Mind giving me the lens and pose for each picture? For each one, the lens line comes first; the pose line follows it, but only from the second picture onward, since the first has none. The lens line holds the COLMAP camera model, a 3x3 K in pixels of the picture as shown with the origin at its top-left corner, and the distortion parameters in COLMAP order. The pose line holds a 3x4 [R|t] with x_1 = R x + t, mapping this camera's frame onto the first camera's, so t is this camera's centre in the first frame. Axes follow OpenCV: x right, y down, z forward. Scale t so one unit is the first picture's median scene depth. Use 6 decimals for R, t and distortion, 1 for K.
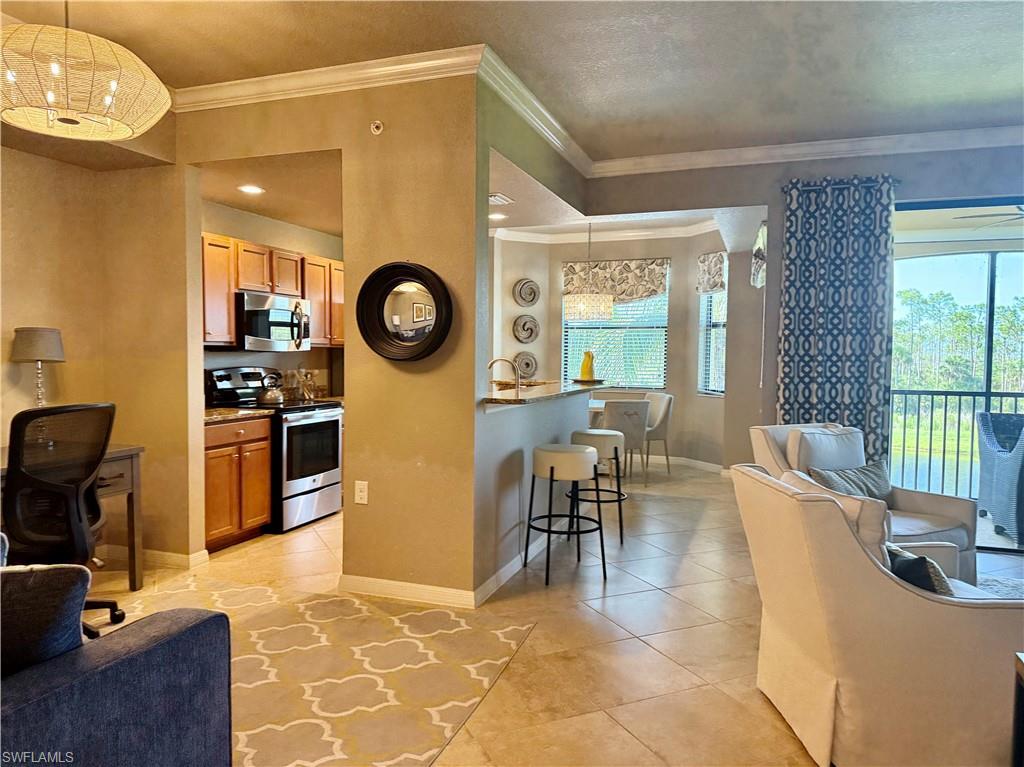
lens RADIAL K [[719.2, 0, 503.9], [0, 719.2, 382.2], [0, 0, 1]] dist [0.157514, -0.288325]
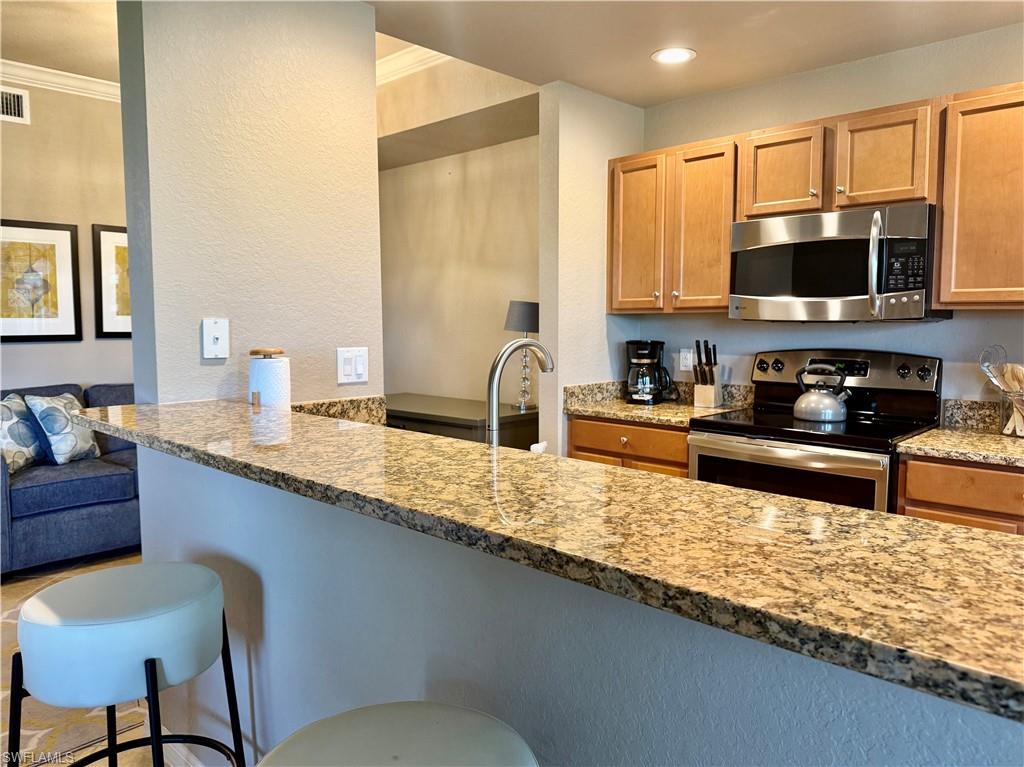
lens RADIAL K [[727.0, 0, 513.5], [0, 727.0, 374.7], [0, 0, 1]] dist [0.035446, -0.041544]
pose [[-0.397679, 0.063712, -0.915310, 0.273701], [-0.039930, 0.995439, 0.086638, -0.043410], [0.916655, 0.071003, -0.393321, 1.082852]]
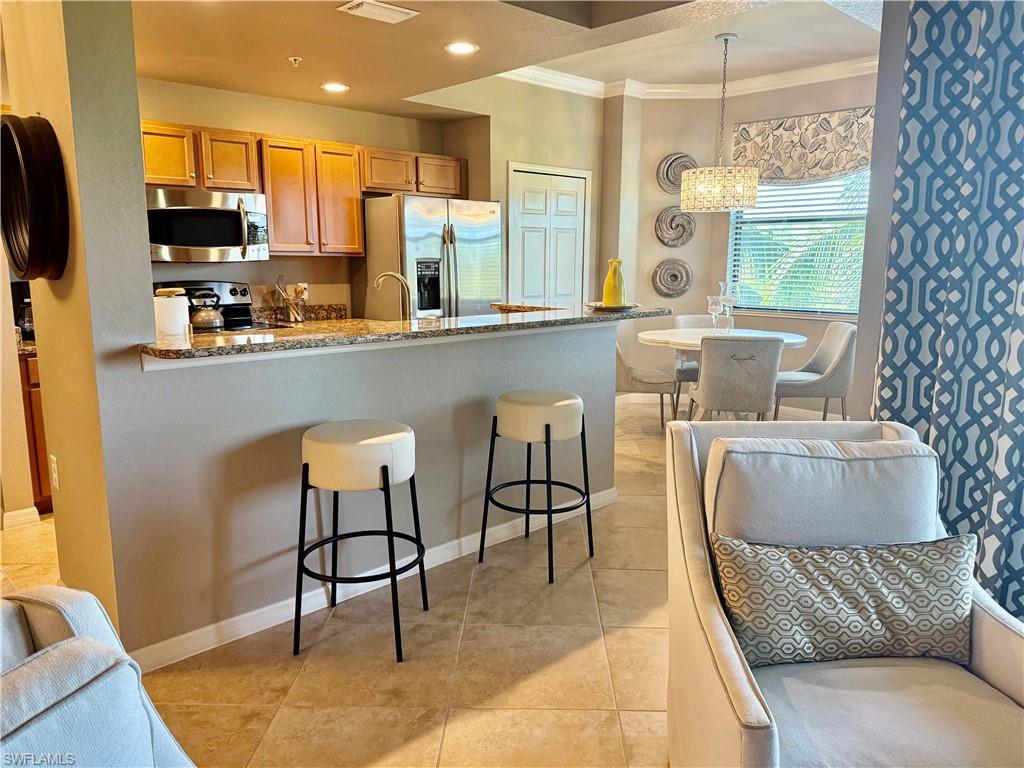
lens RADIAL K [[737.7, 0, 513.4], [0, 737.7, 386.7], [0, 0, 1]] dist [0.118626, -0.181214]
pose [[0.899424, 0.068241, -0.431718, 0.375704], [-0.011844, 0.991179, 0.131998, -0.020420], [0.436917, -0.113609, 0.892298, 0.431193]]
